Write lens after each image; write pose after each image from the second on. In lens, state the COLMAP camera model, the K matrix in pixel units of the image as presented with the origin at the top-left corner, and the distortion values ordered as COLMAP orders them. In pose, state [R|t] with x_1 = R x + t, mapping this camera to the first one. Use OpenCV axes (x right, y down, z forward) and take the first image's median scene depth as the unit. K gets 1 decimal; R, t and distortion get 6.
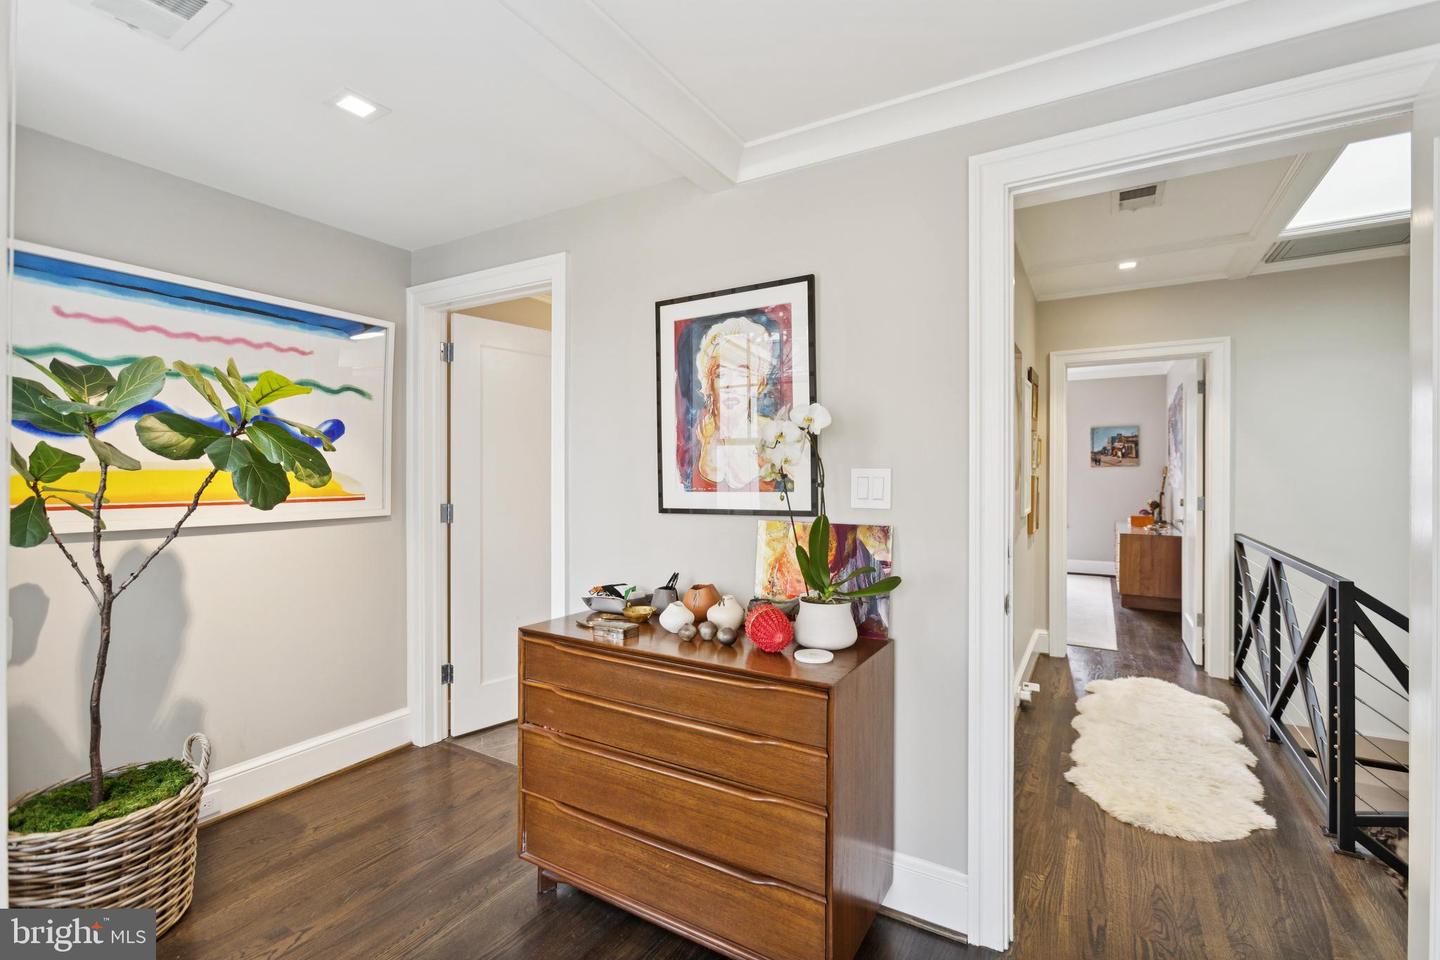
lens RADIAL K [[638.3, 0, 717.7], [0, 638.3, 480.7], [0, 0, 1]] dist [-0.003712, 0.000089]
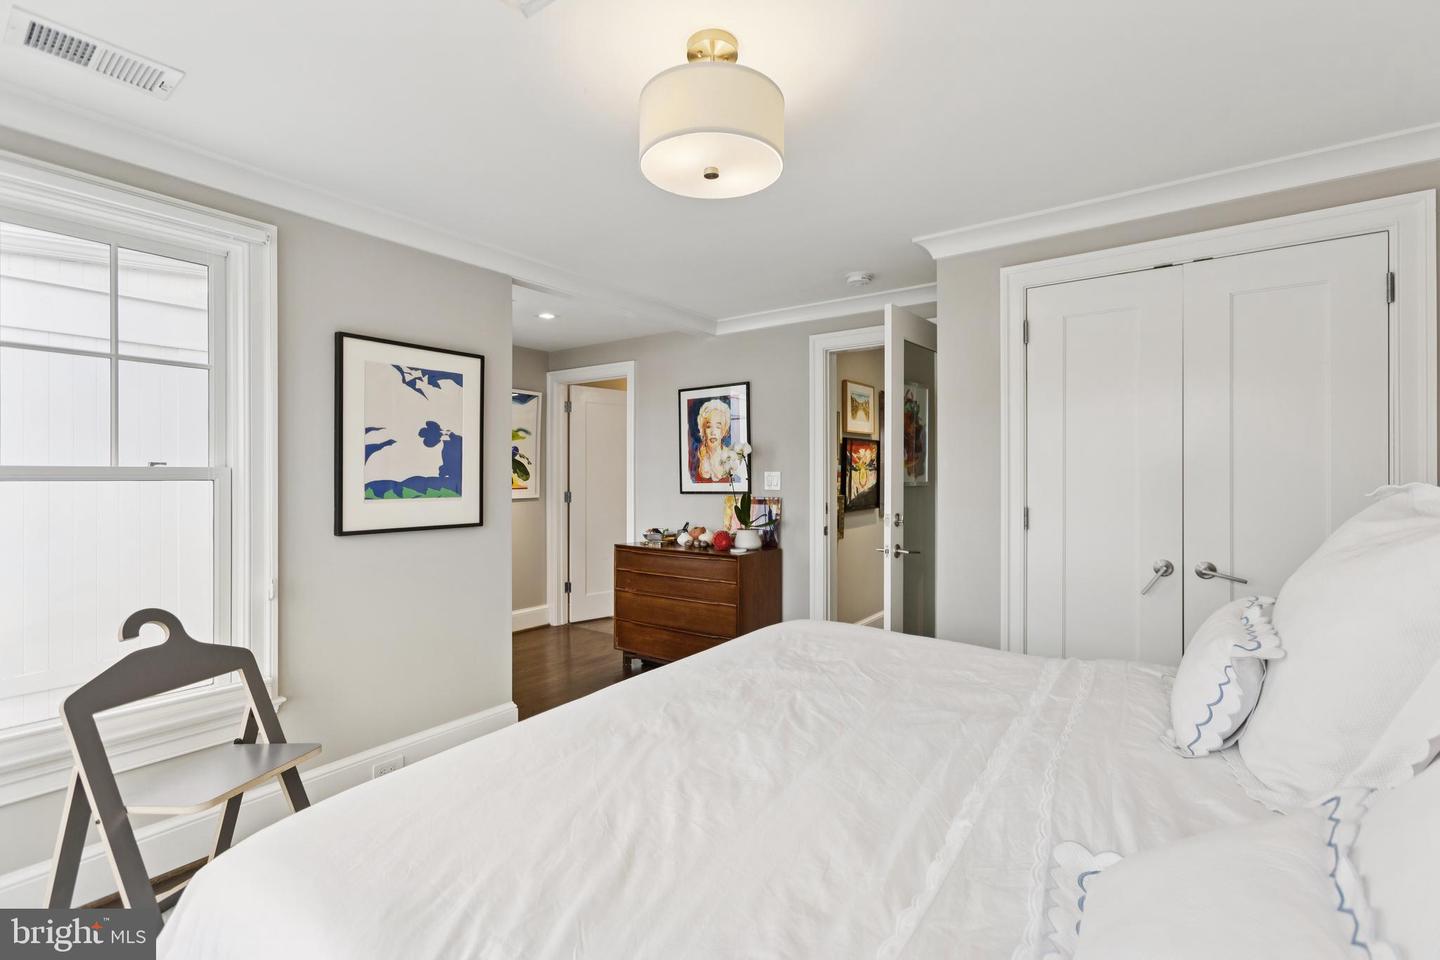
lens RADIAL K [[638.3, 0, 722.2], [0, 638.3, 477.0], [0, 0, 1]] dist [-0.003712, 0.000089]
pose [[0.996538, -0.001699, -0.083117, 0.221141], [0.000974, 0.999961, -0.008763, 0.015713], [0.083128, 0.008652, 0.996501, -1.065070]]
